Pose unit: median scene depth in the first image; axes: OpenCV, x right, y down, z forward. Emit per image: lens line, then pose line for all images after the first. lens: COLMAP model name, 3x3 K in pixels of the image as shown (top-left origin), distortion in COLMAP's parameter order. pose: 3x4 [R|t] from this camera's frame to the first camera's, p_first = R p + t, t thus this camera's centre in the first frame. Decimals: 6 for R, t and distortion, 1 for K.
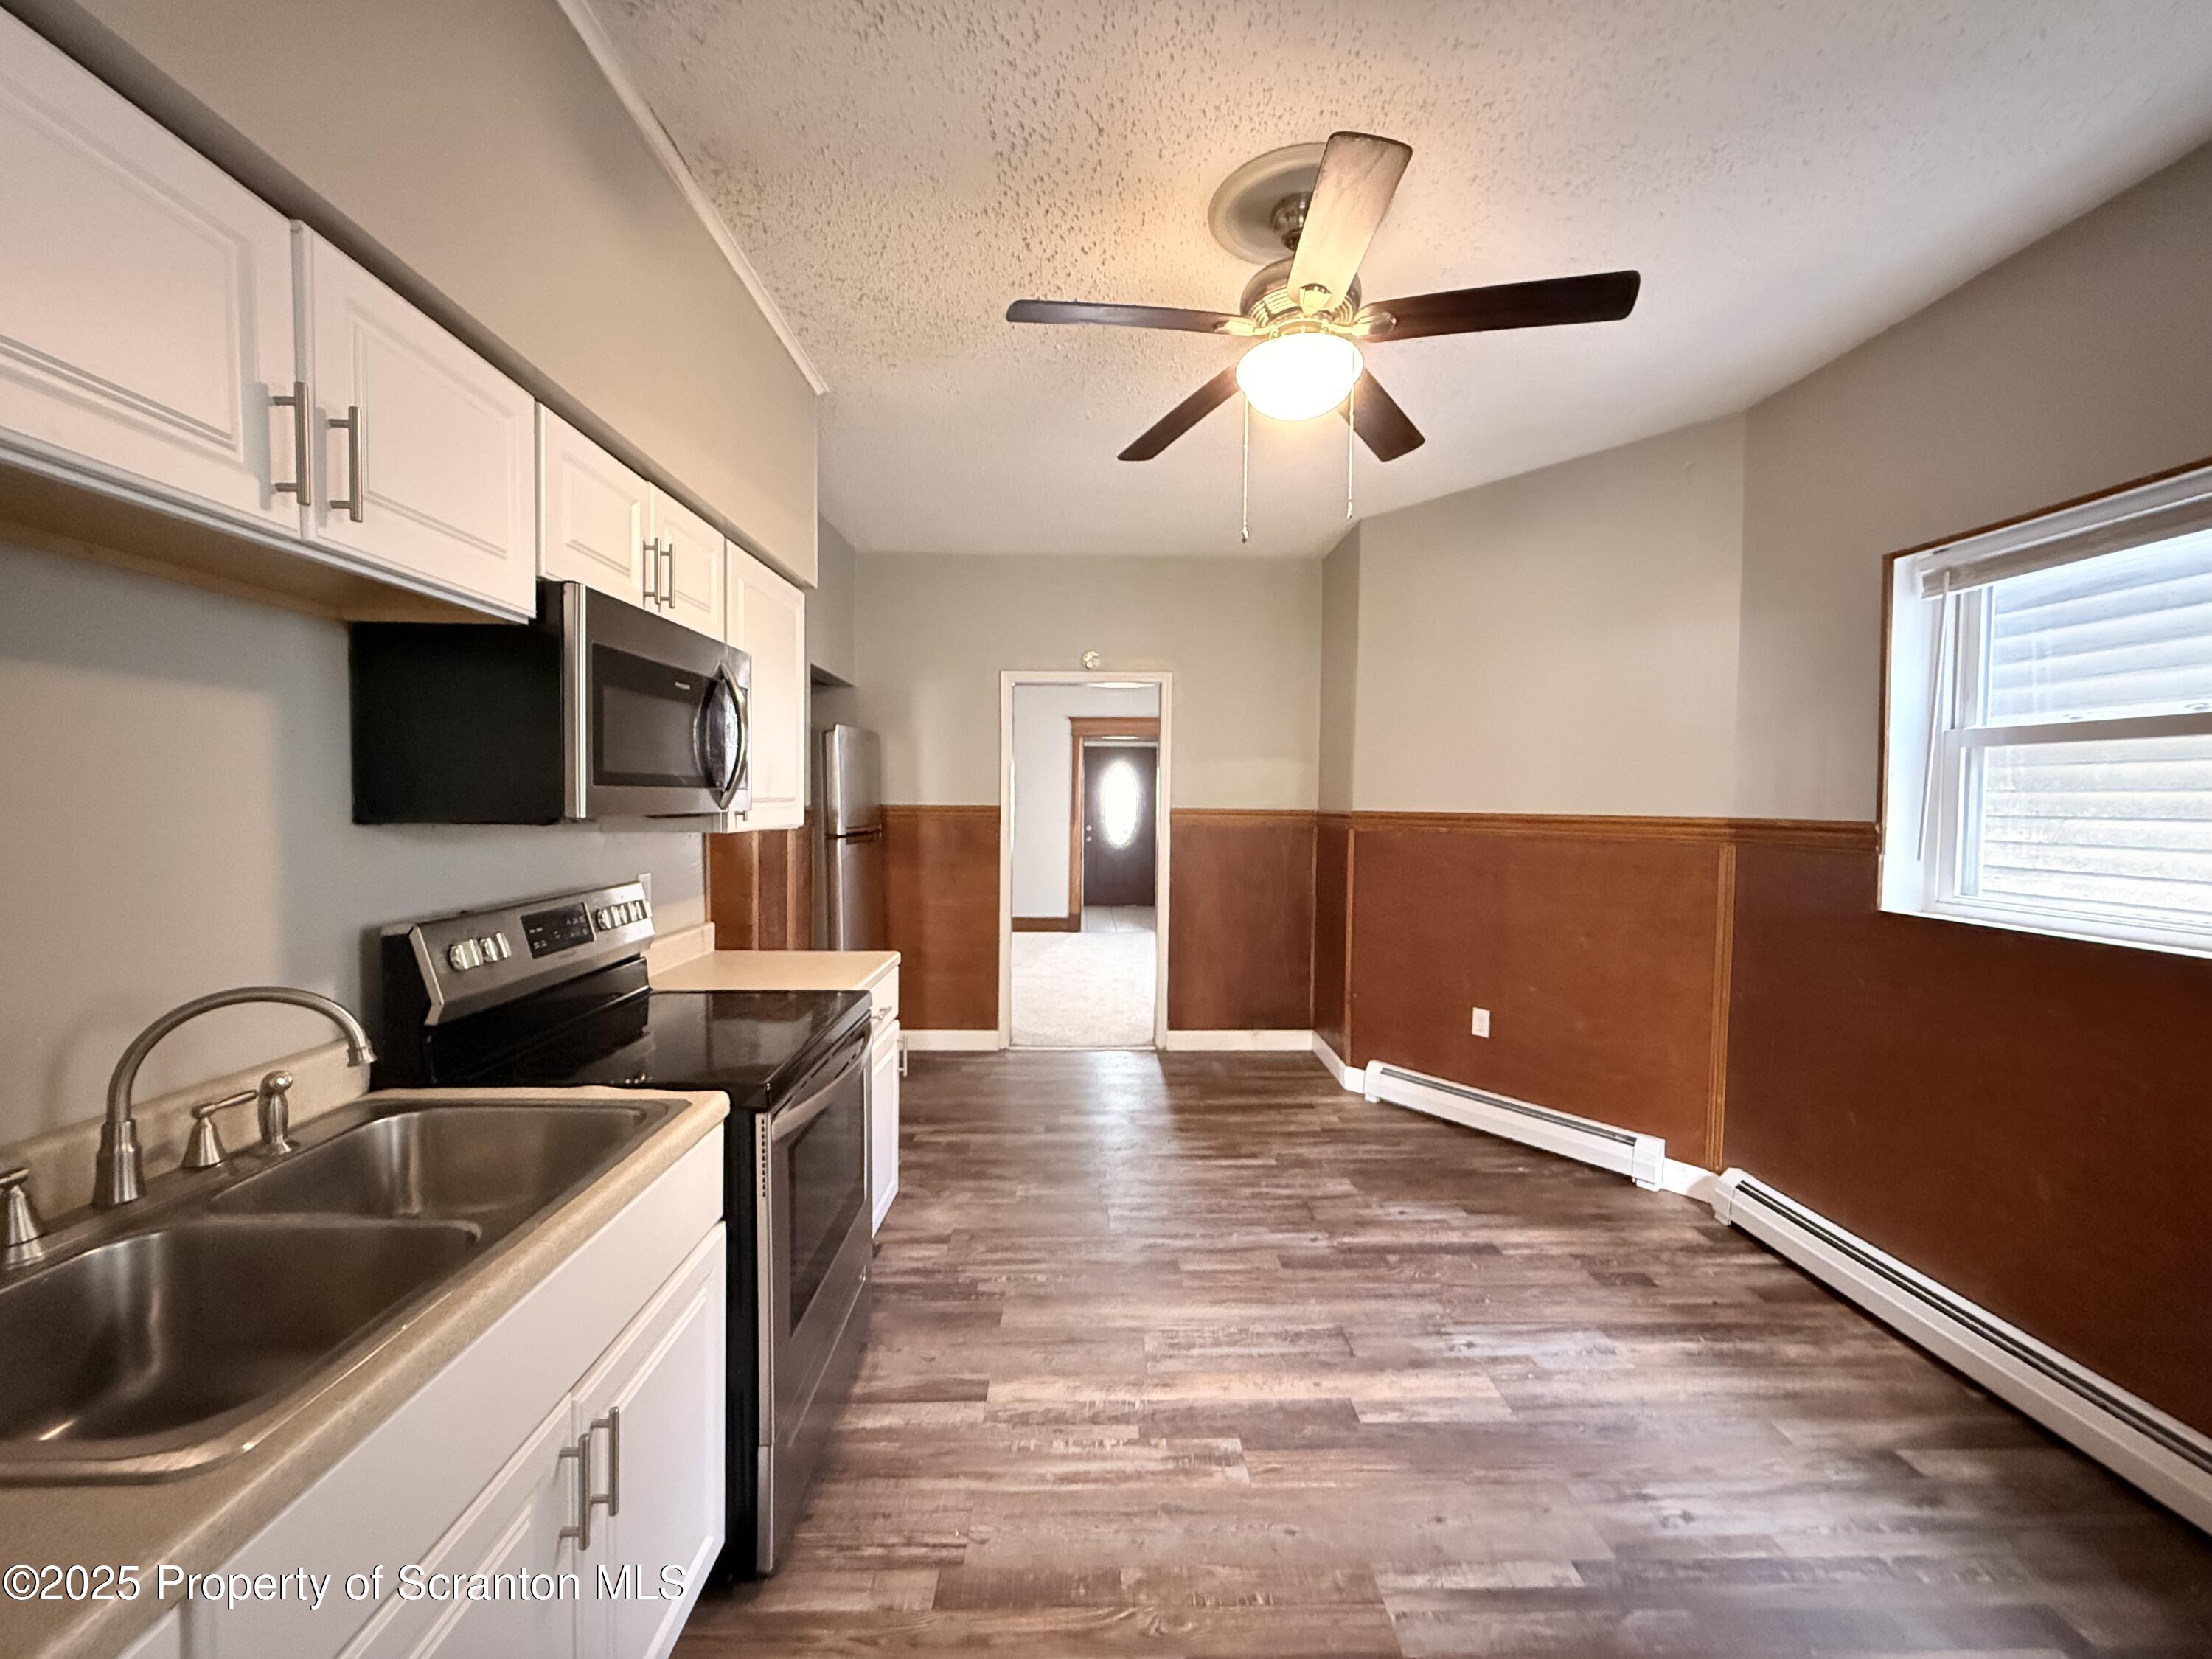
lens RADIAL K [[879.7, 0, 1106.0], [0, 879.7, 829.5], [0, 0, 1]] dist [-0.000783, 0.000313]
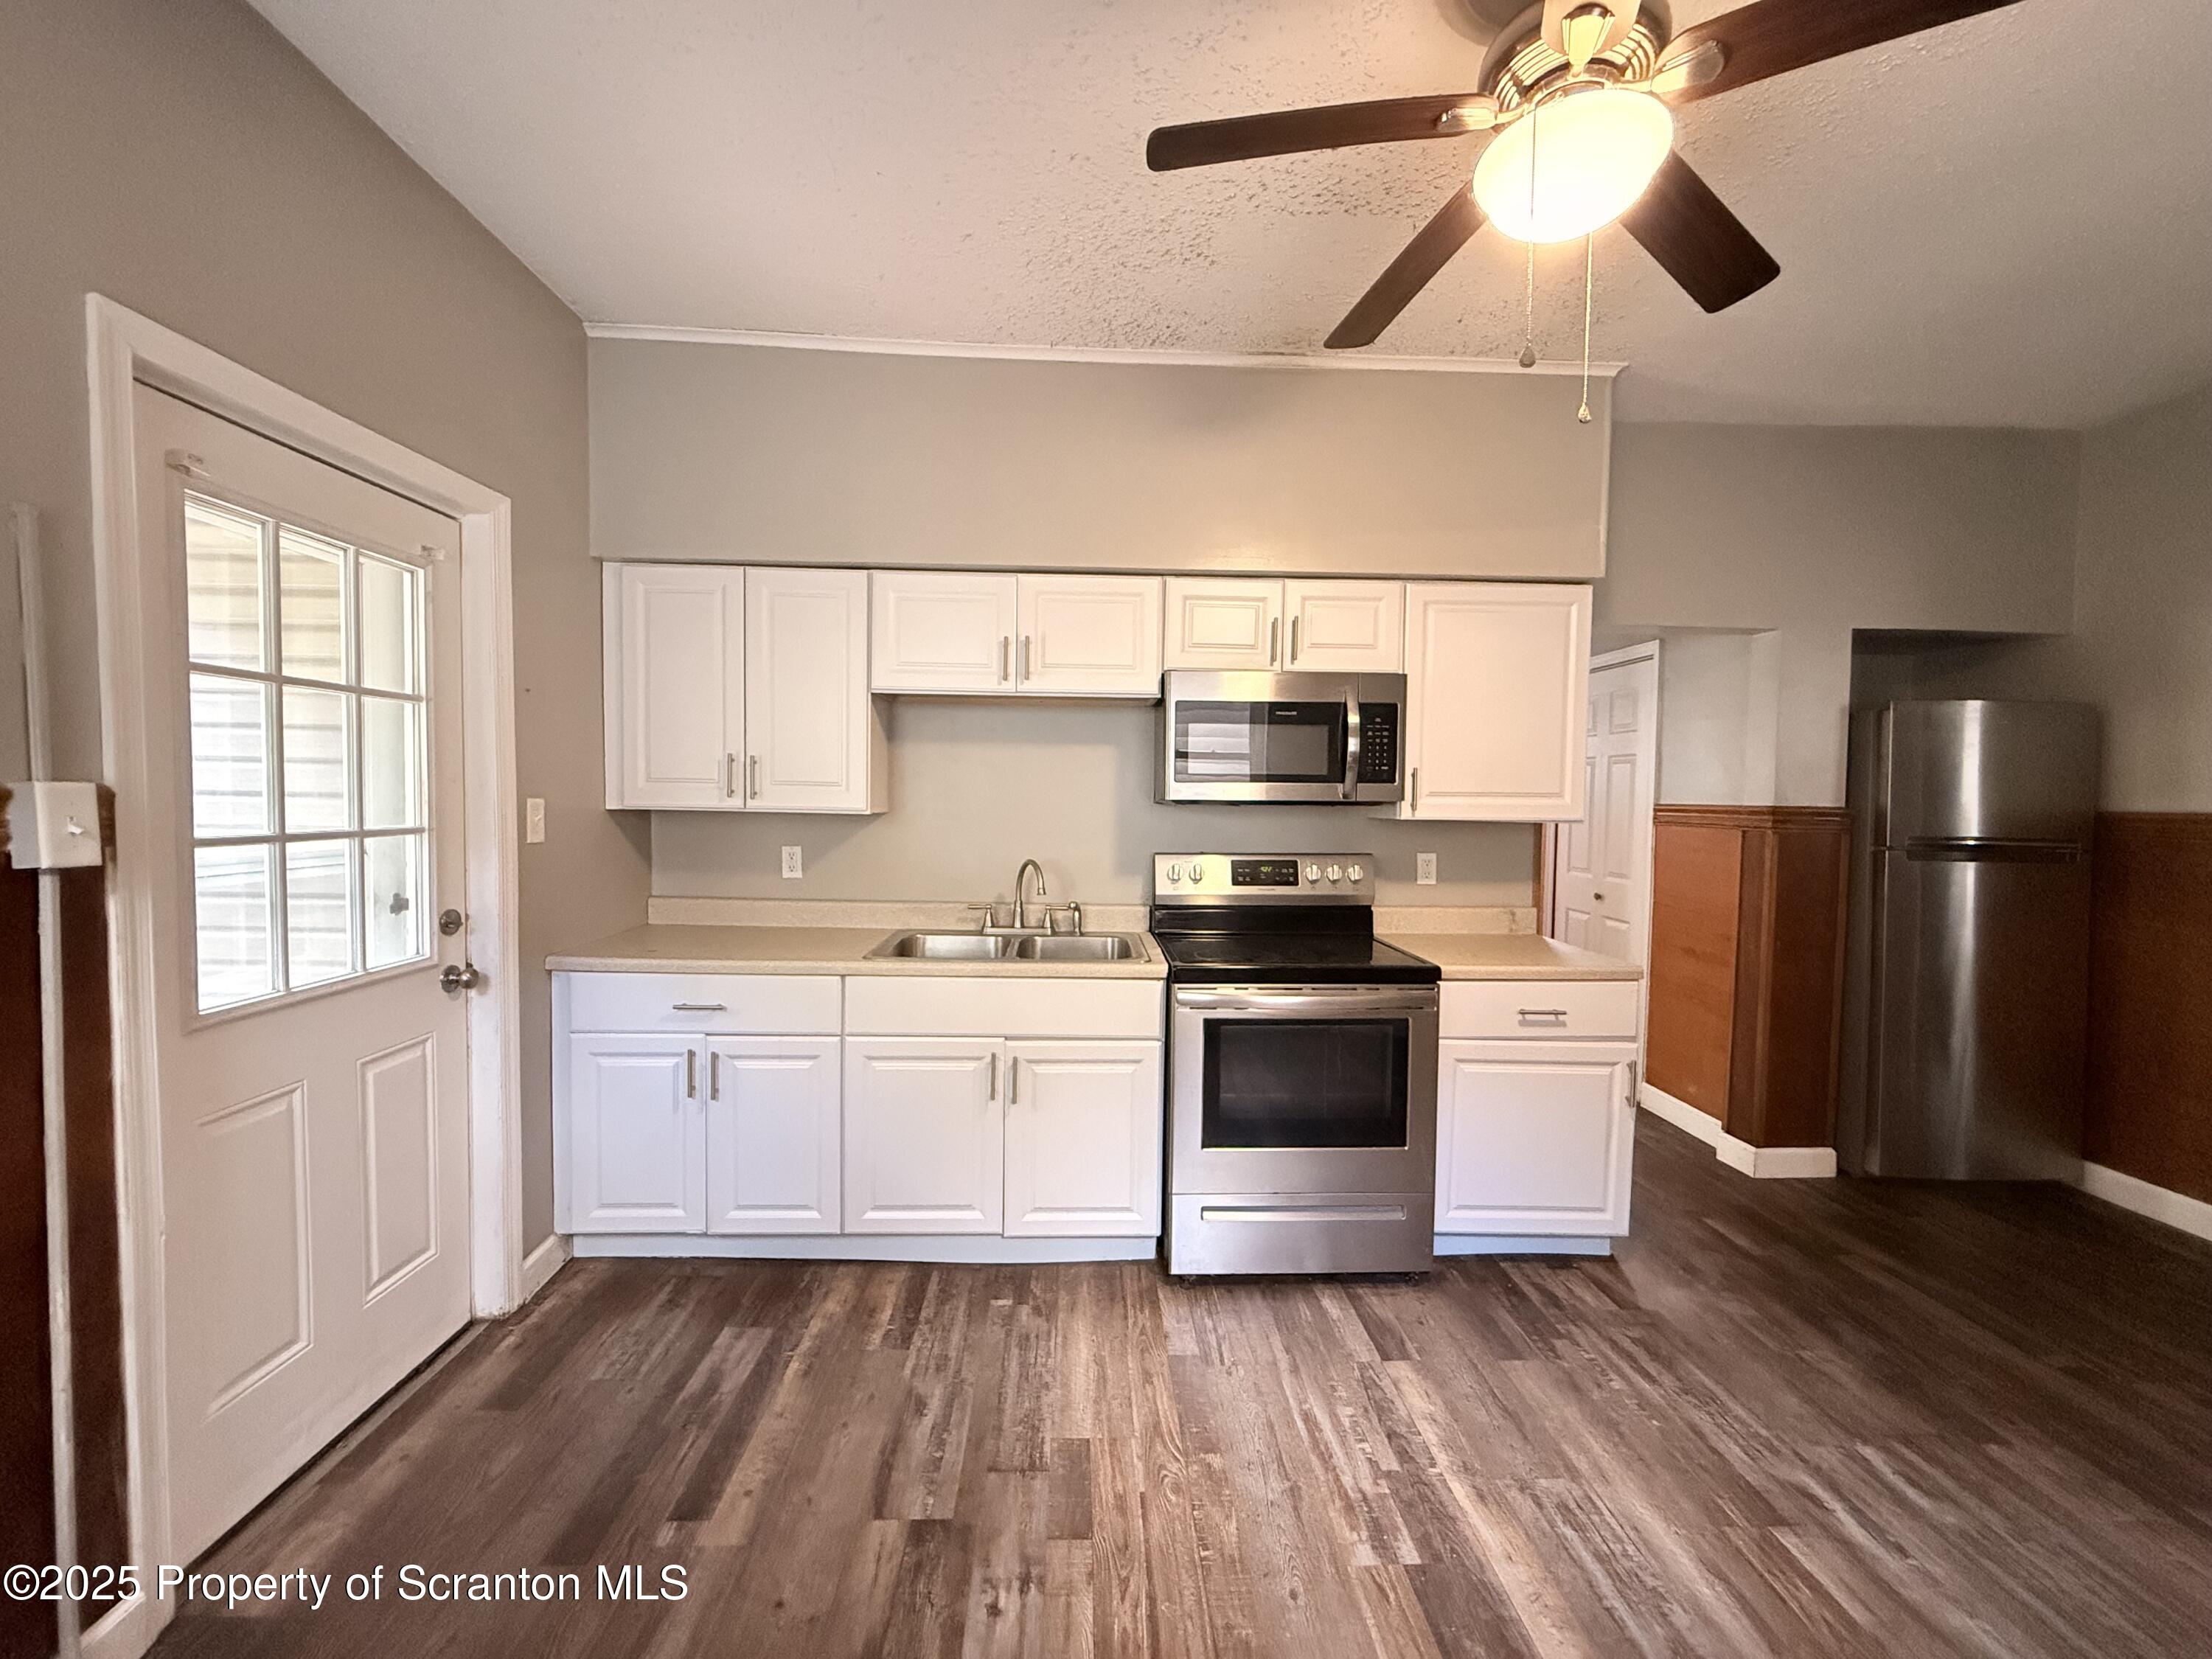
lens RADIAL K [[879.7, 0, 1106.0], [0, 879.7, 829.5], [0, 0, 1]] dist [-0.000783, 0.000313]
pose [[0.011274, 0.030011, -0.999486, 0.828671], [-0.047414, 0.998441, 0.029445, 0.001154], [0.998812, 0.047057, 0.012679, 0.582405]]
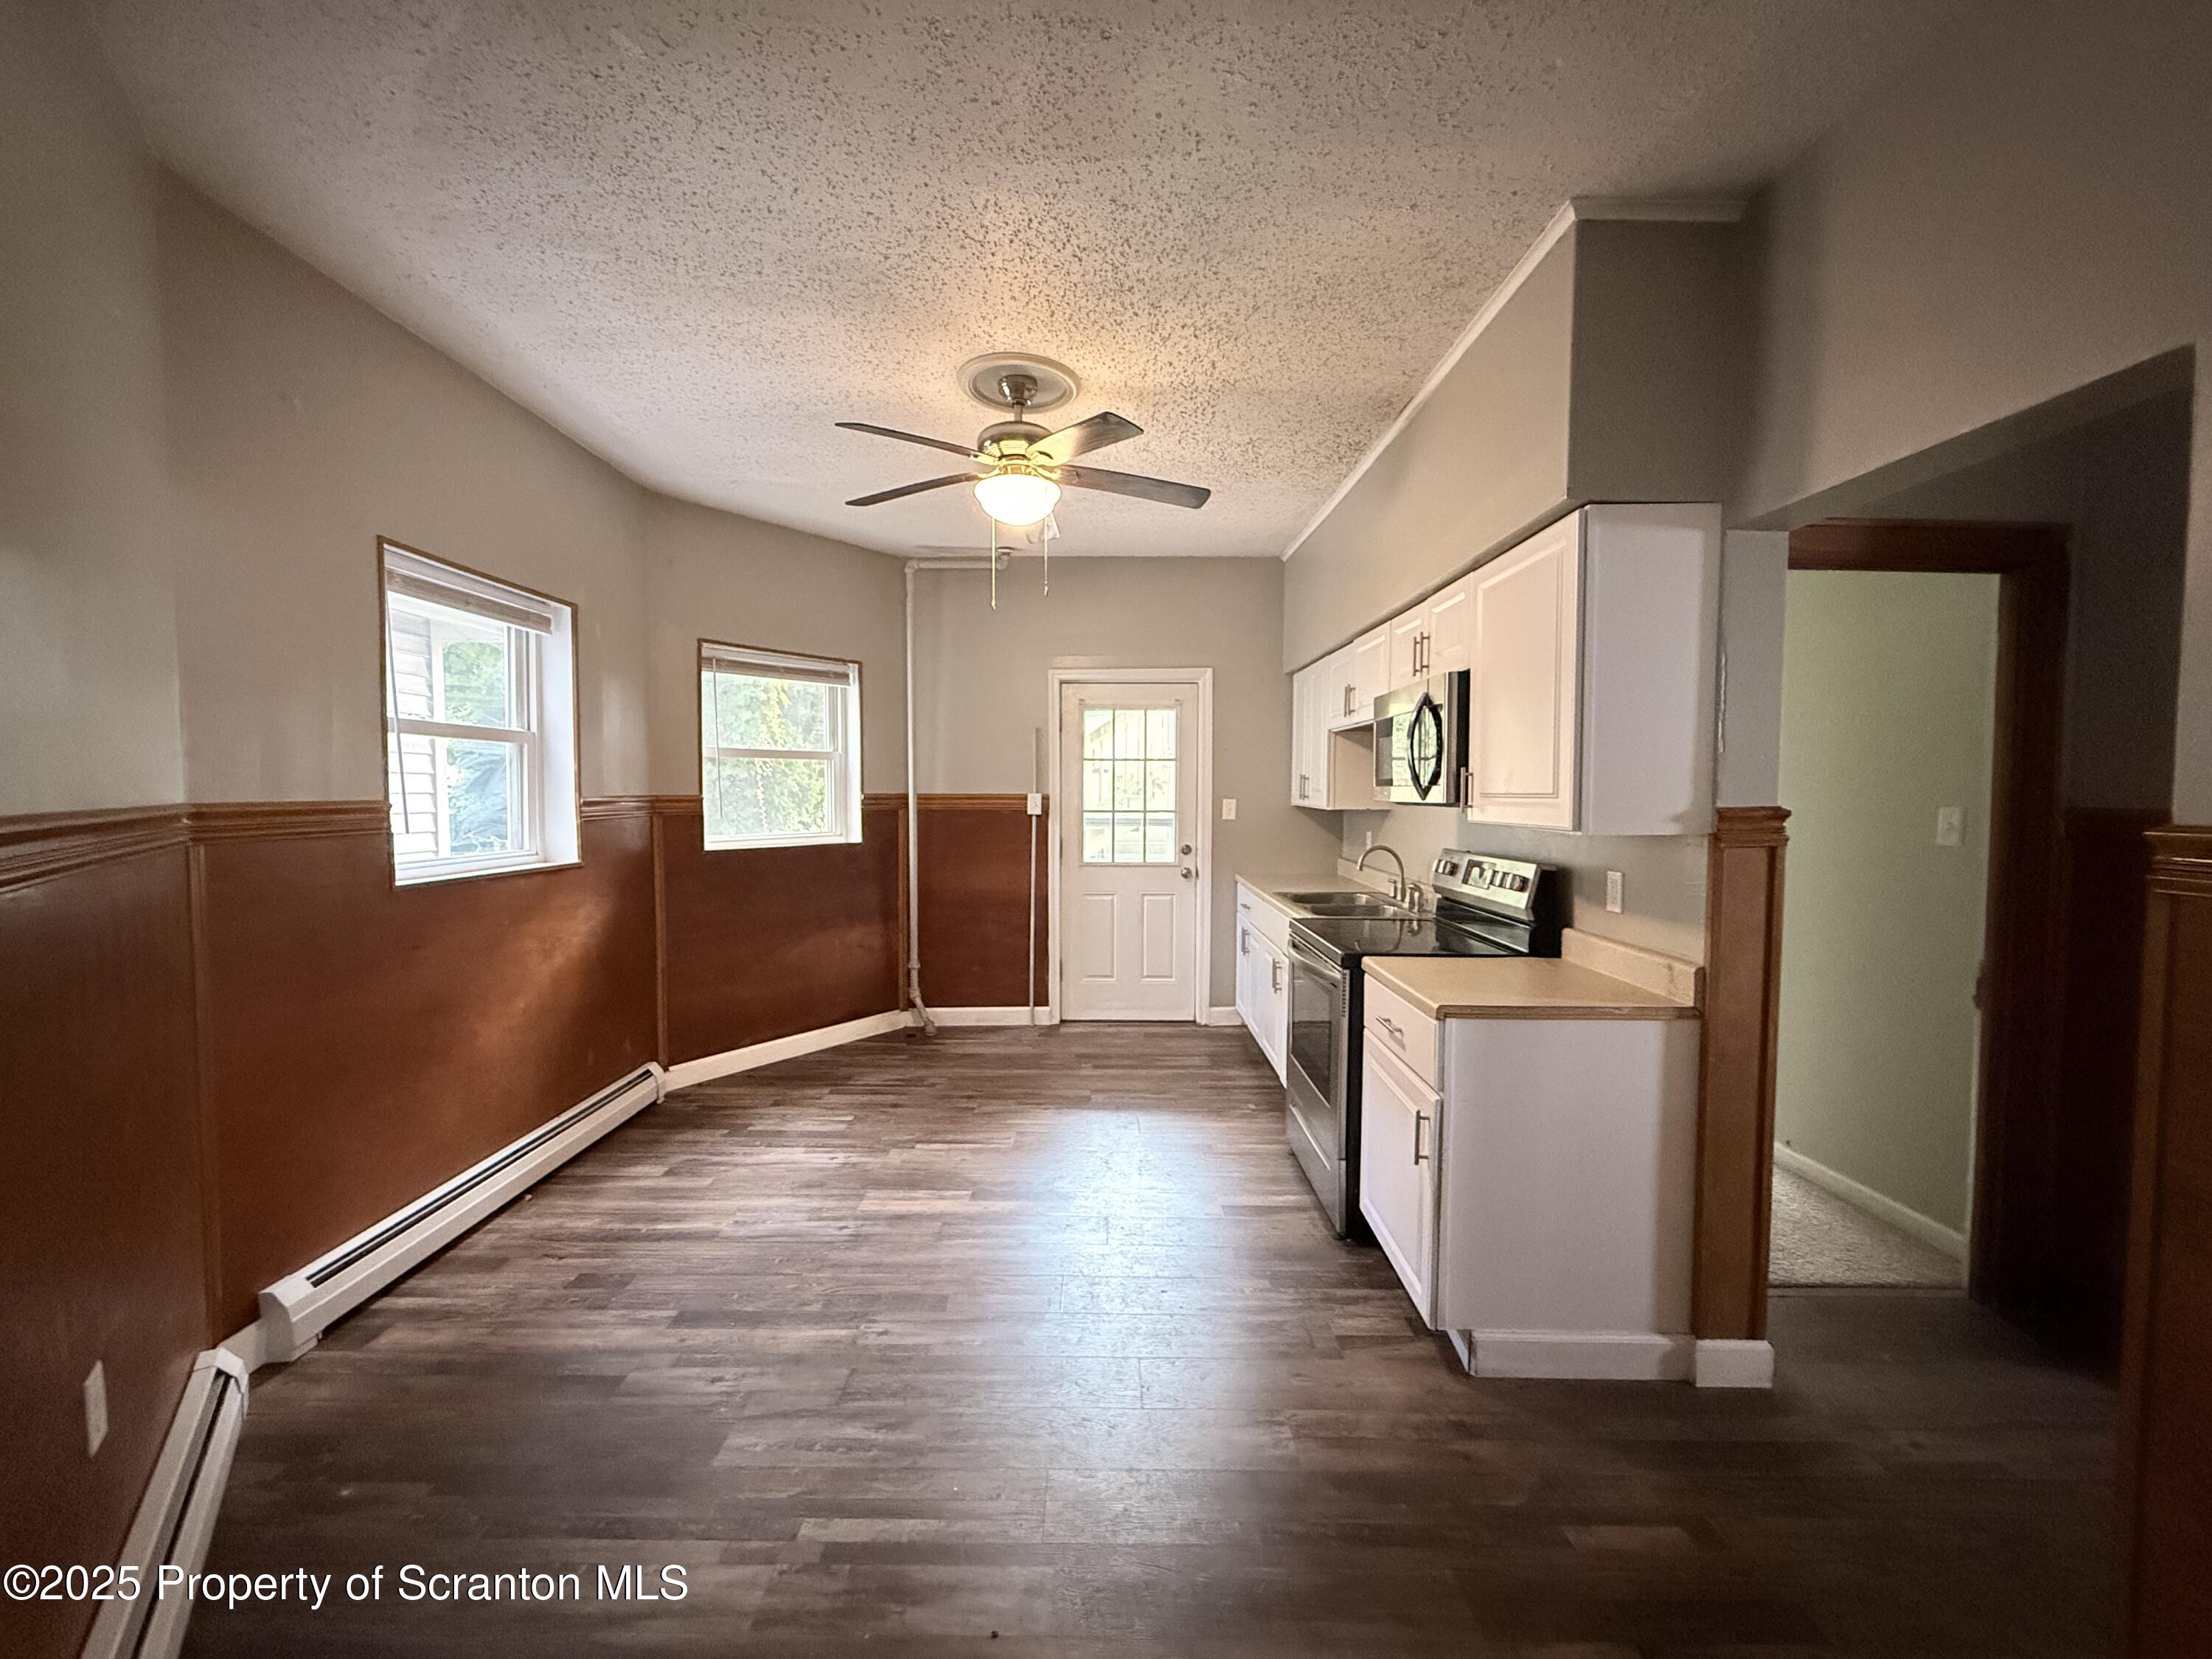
lens RADIAL K [[879.7, 0, 1106.0], [0, 879.7, 829.5], [0, 0, 1]] dist [-0.000783, 0.000313]
pose [[-0.999721, -0.015192, 0.018079, 0.032637], [-0.013702, 0.996713, 0.079847, -0.075097], [-0.019232, 0.079577, -0.996643, 2.232546]]
